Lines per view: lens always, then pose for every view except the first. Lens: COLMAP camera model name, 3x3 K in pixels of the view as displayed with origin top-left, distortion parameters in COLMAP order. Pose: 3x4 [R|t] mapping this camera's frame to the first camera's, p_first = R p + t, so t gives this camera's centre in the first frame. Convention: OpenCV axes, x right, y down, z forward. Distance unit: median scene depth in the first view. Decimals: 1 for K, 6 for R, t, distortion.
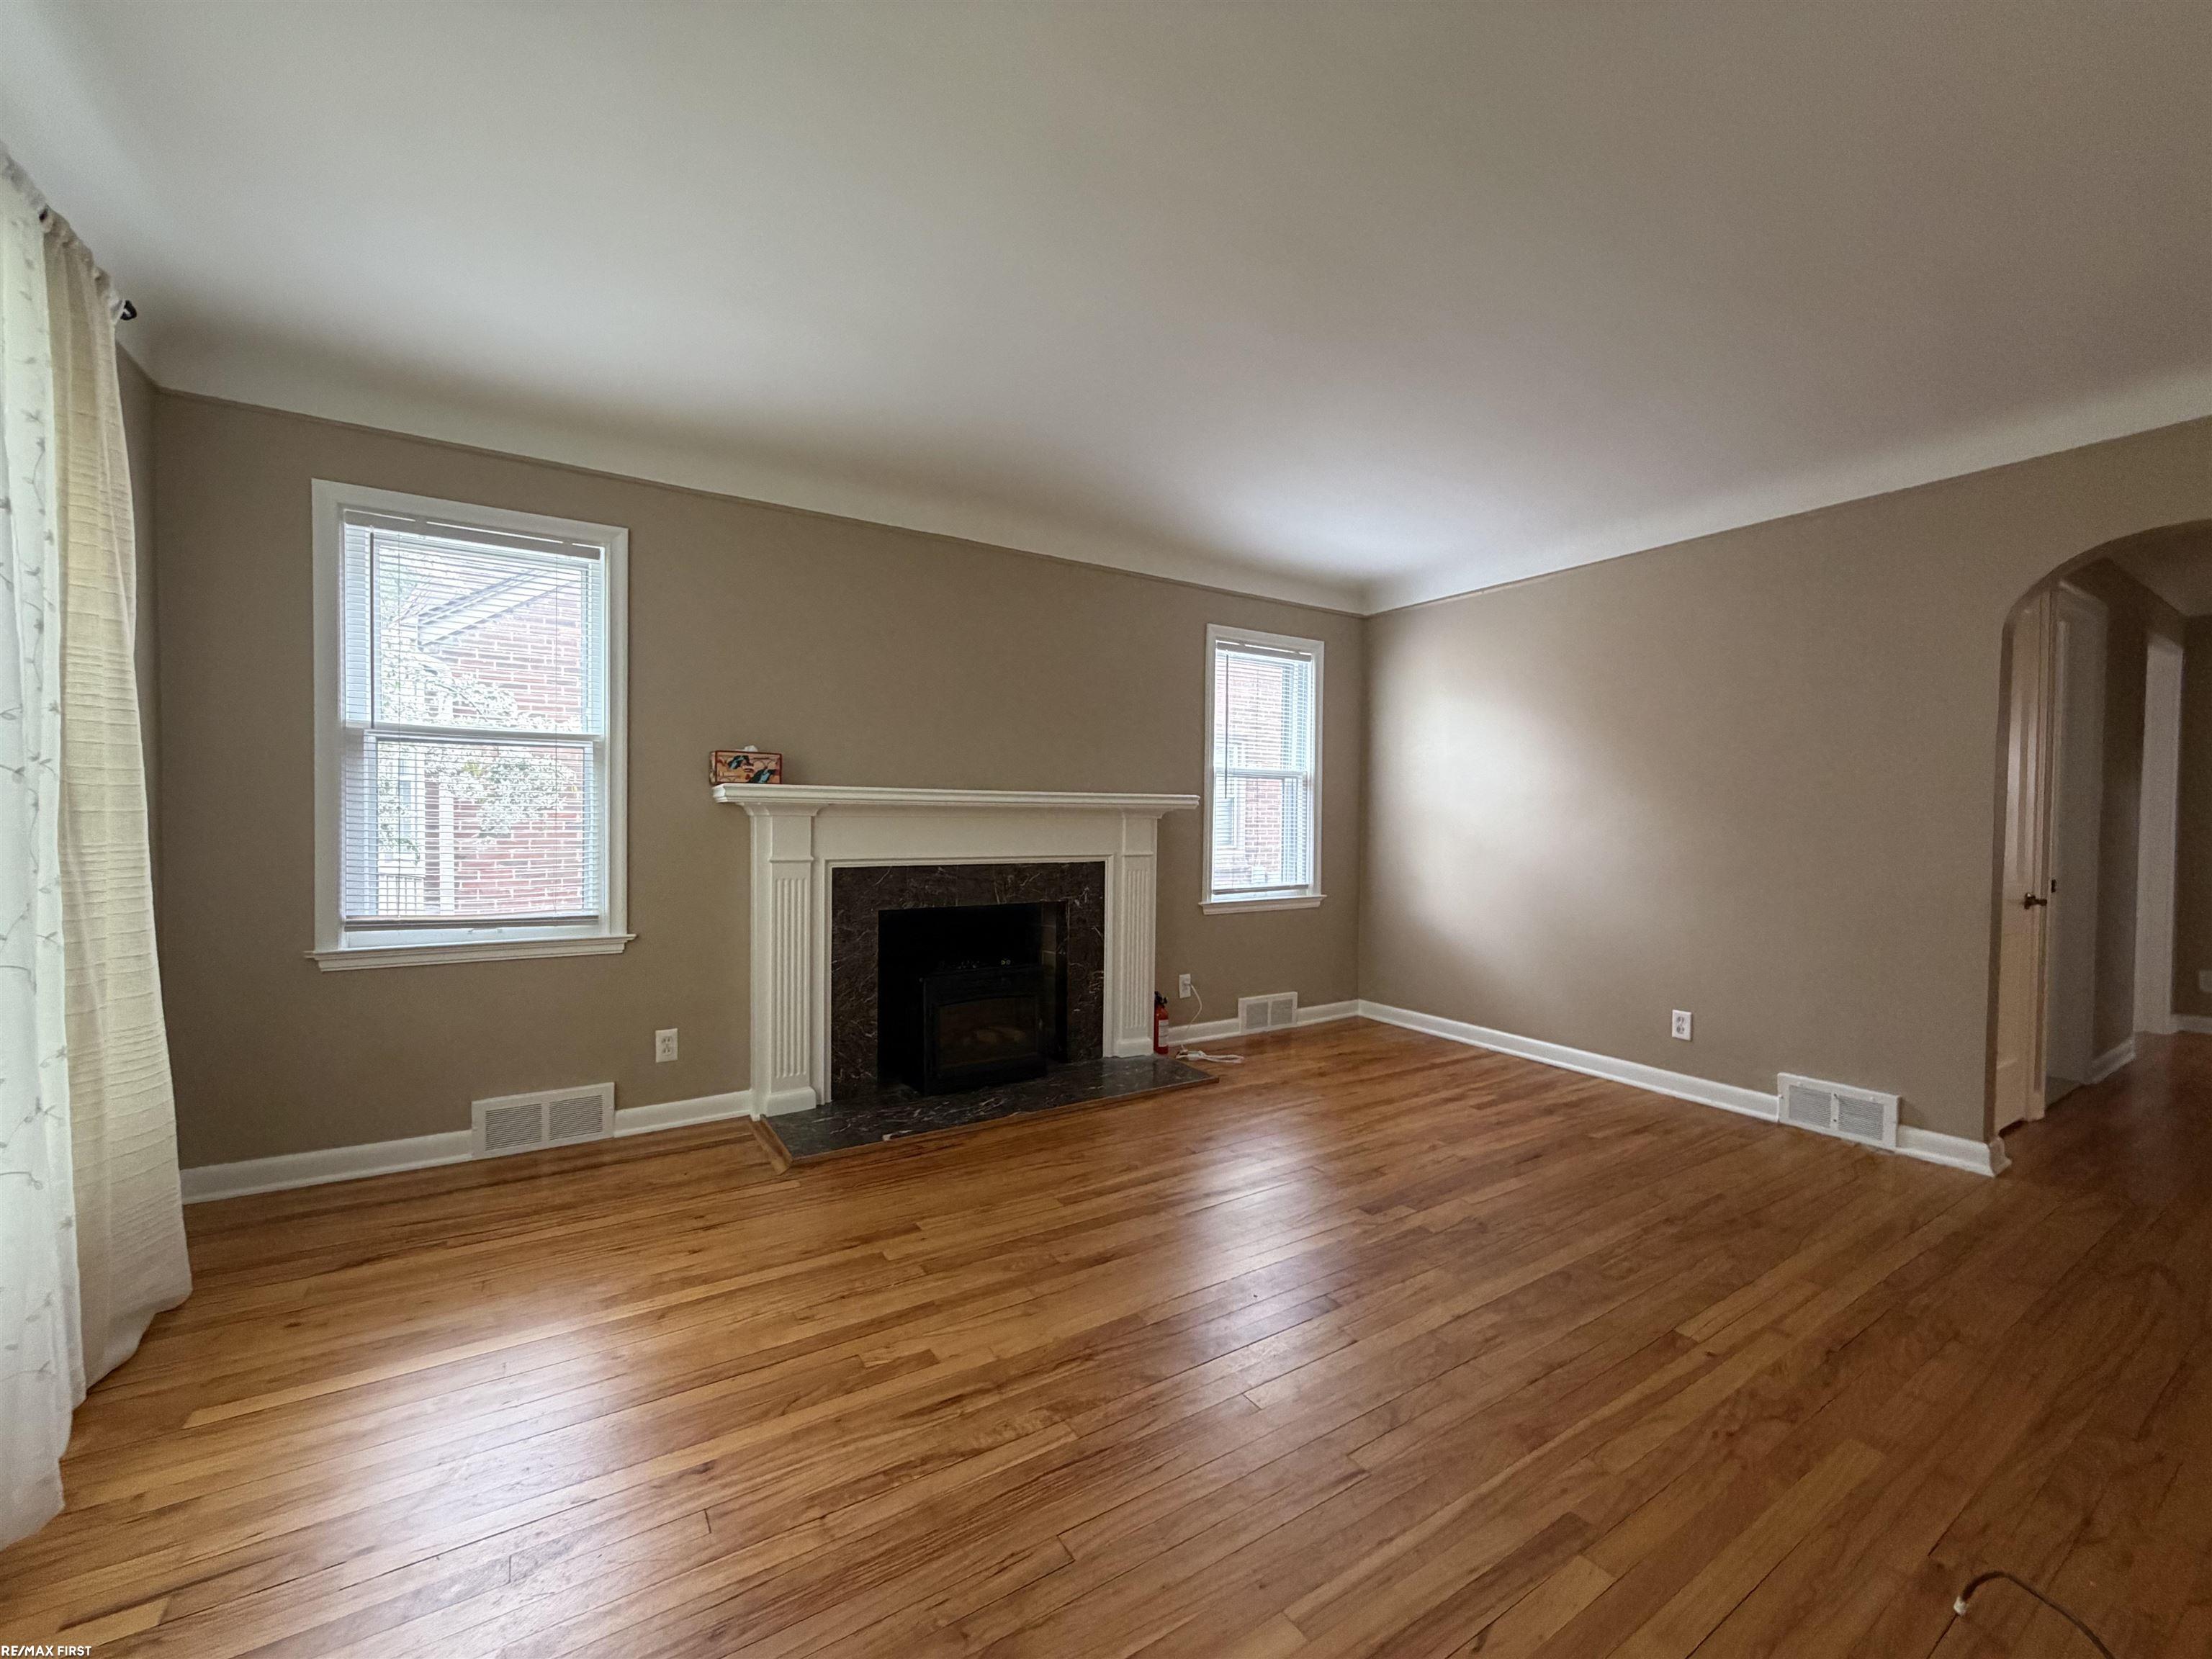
lens RADIAL K [[913.6, 0, 1104.9], [0, 913.6, 804.5], [0, 0, 1]] dist [0.021487, -0.000029]
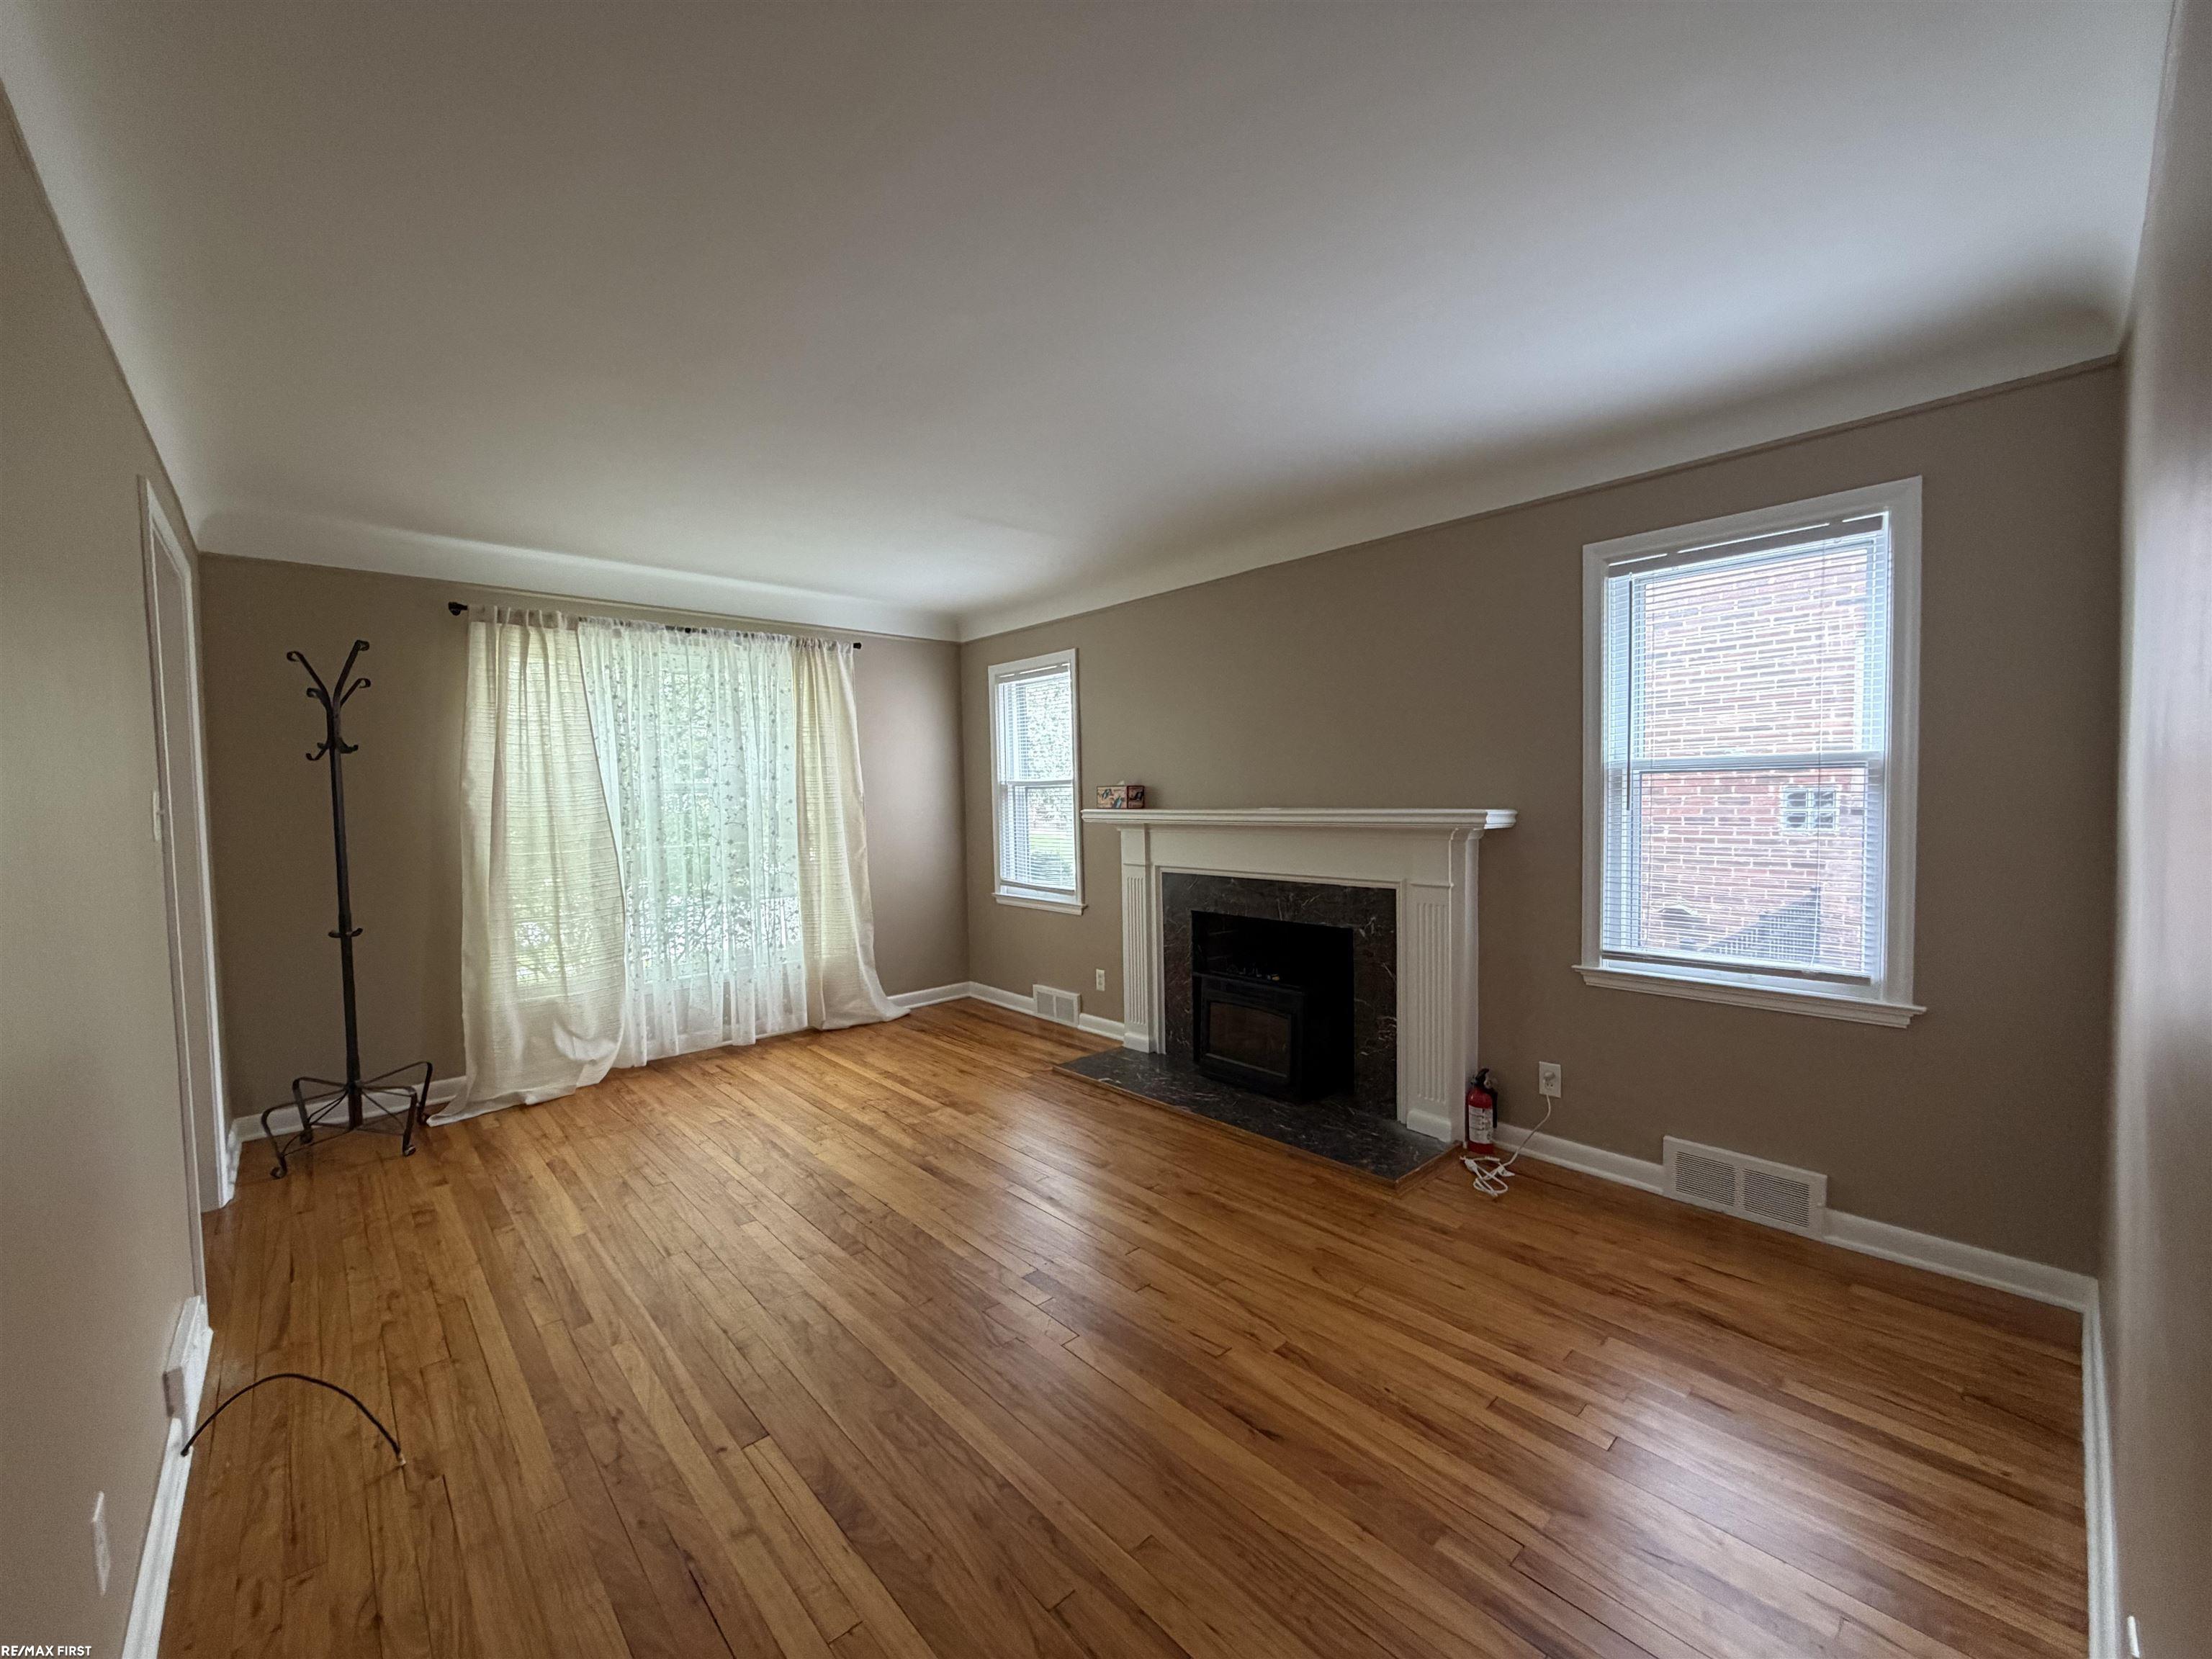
lens RADIAL K [[871.9, 0, 1115.9], [0, 871.9, 825.9], [0, 0, 1]] dist [0.000266, 0.000094]
pose [[0.170777, 0.009355, -0.985265, 0.695055], [0.016334, 0.999791, 0.012324, -0.009066], [0.985174, -0.018198, 0.170588, 0.571252]]
